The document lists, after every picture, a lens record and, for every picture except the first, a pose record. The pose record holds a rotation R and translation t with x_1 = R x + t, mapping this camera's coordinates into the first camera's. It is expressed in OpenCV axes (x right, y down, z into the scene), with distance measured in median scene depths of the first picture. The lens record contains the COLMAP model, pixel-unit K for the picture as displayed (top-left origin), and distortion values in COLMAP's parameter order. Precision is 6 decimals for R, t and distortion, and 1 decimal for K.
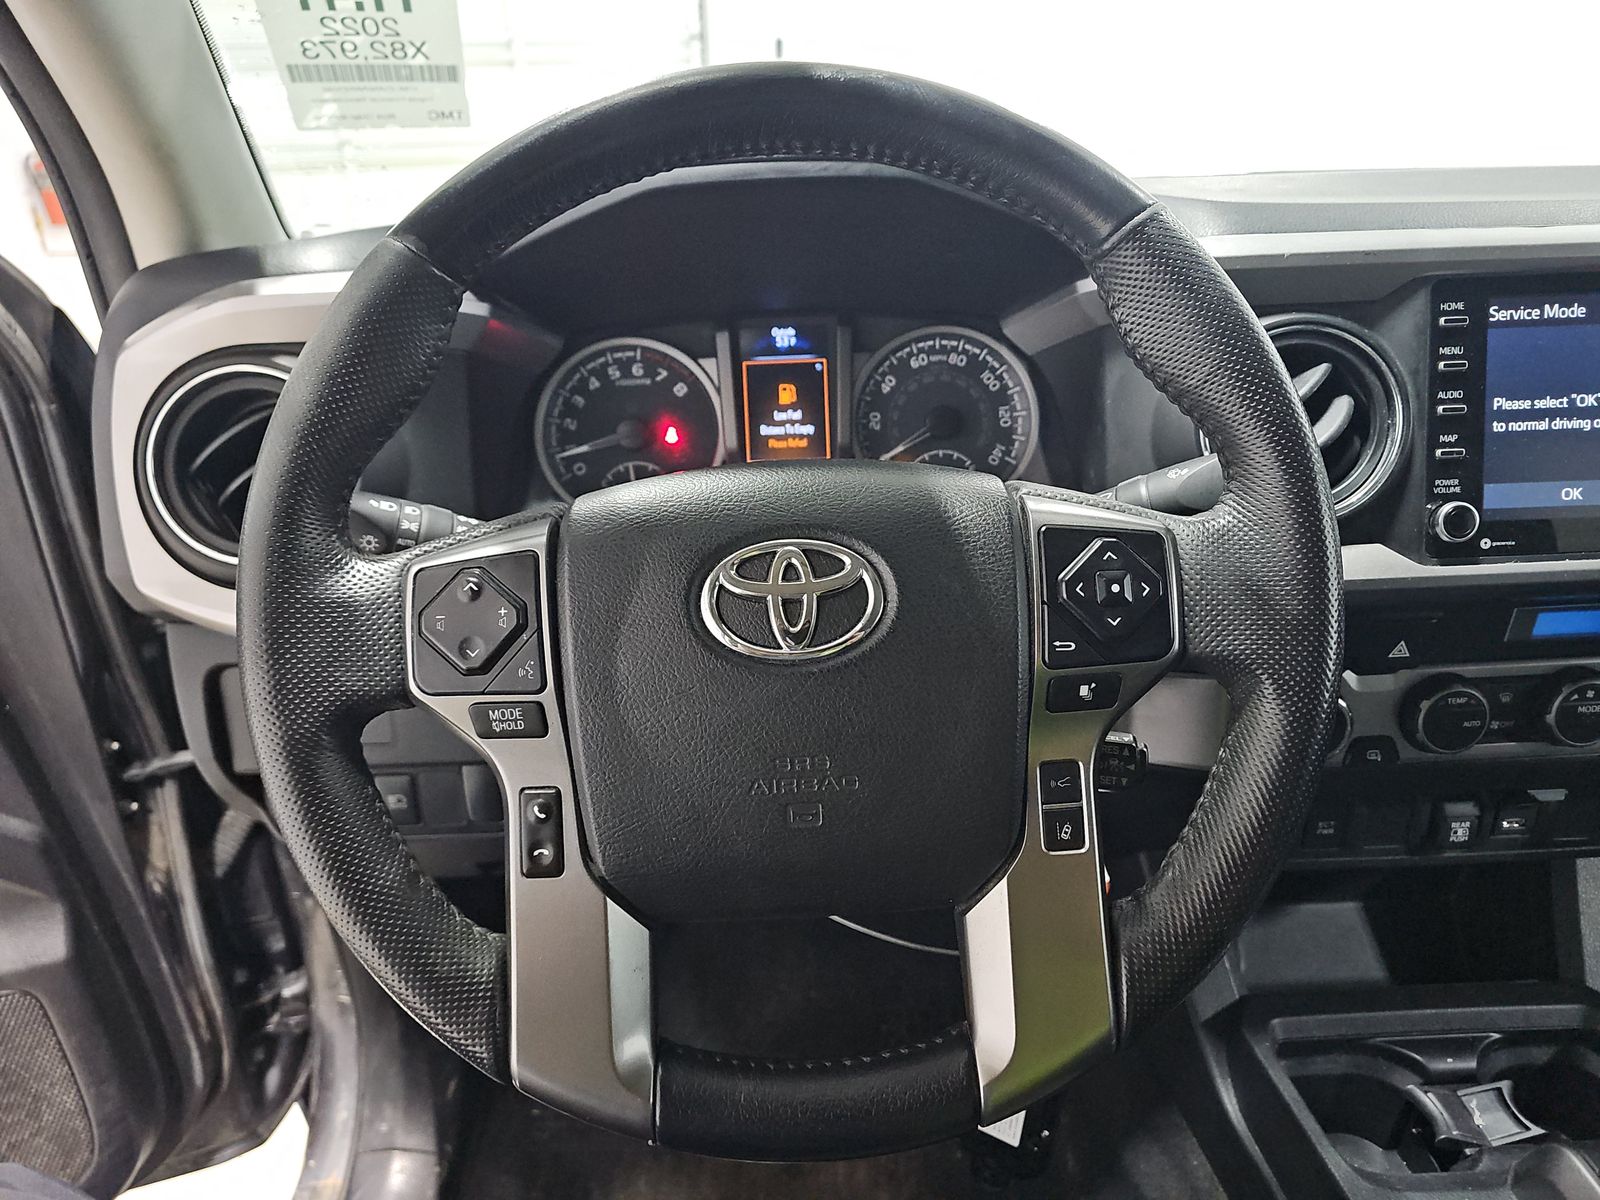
lens RADIAL K [[1049.8, 0, 790.7], [0, 1049.8, 585.6], [0, 0, 1]] dist [0.042875, -0.030065]
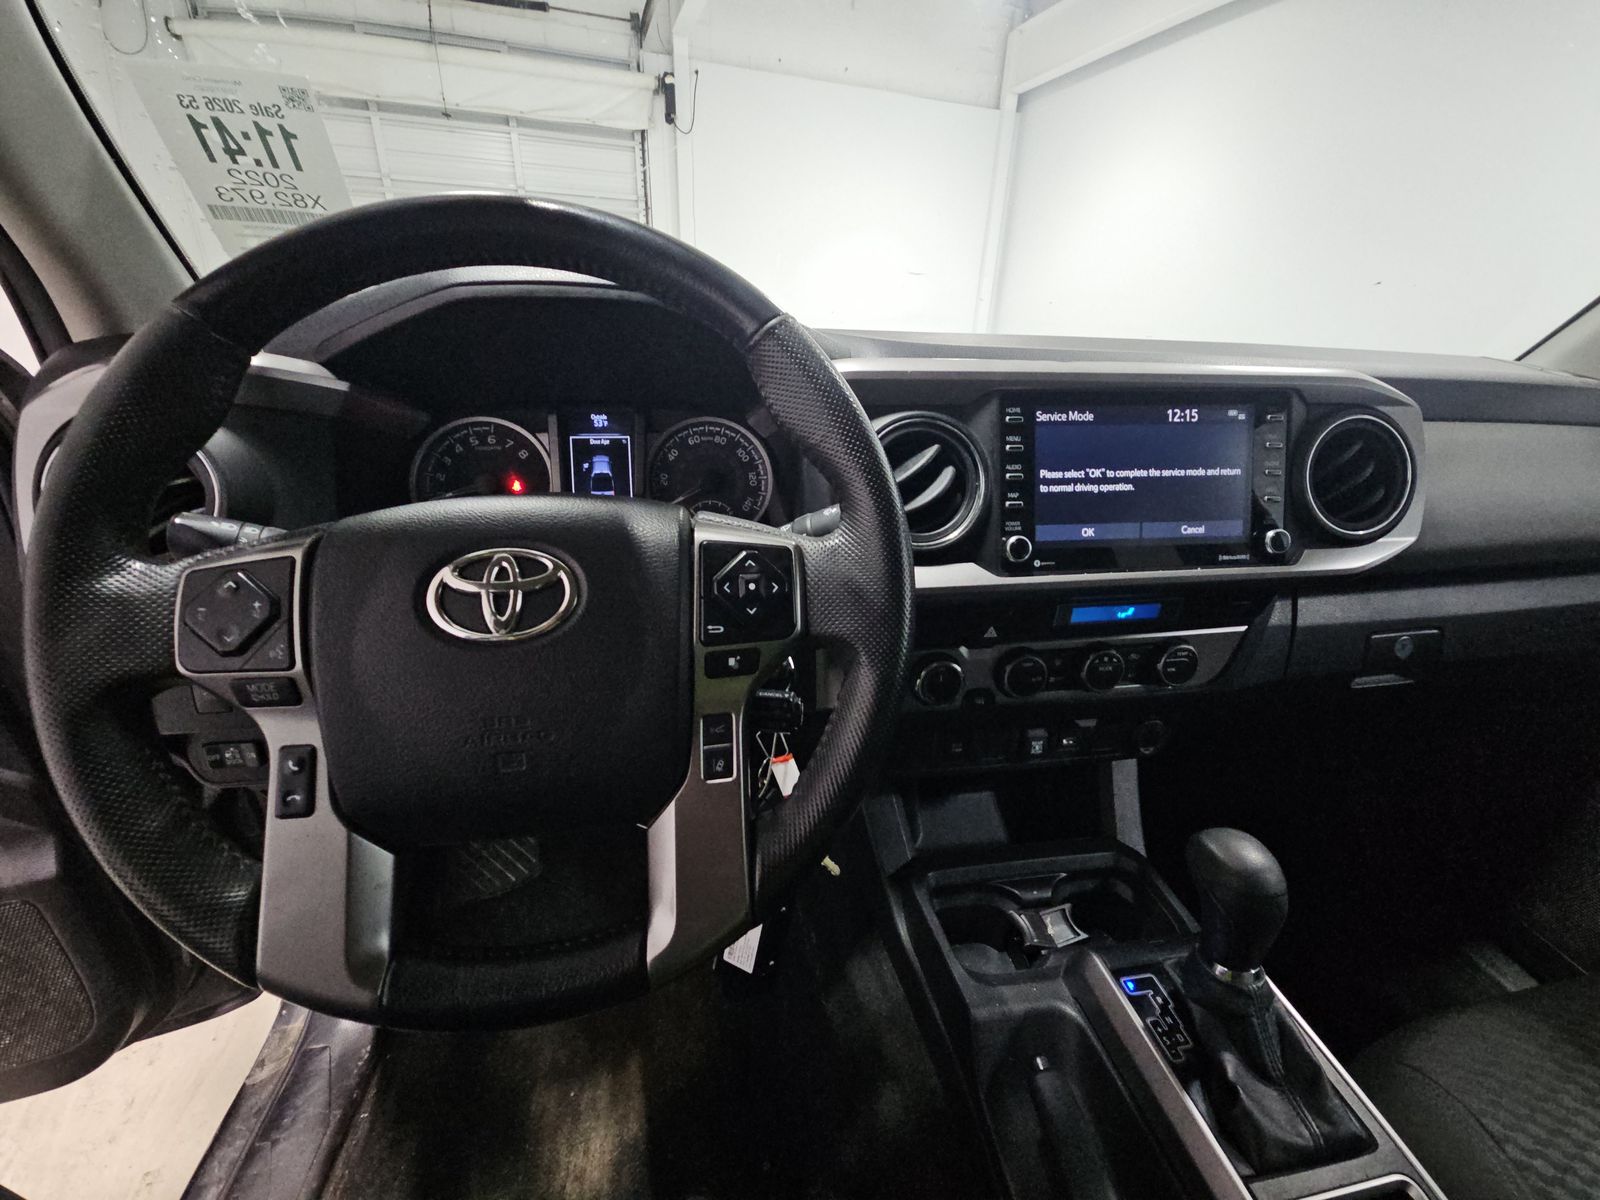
lens RADIAL K [[628.0, 0, 810.7], [0, 628.0, 587.6], [0, 0, 1]] dist [0.010719, -0.003493]
pose [[0.991469, 0.001739, 0.130335, 0.189443], [0.001127, 0.999759, -0.021919, 0.014795], [-0.130342, 0.021878, 0.991228, 0.121054]]
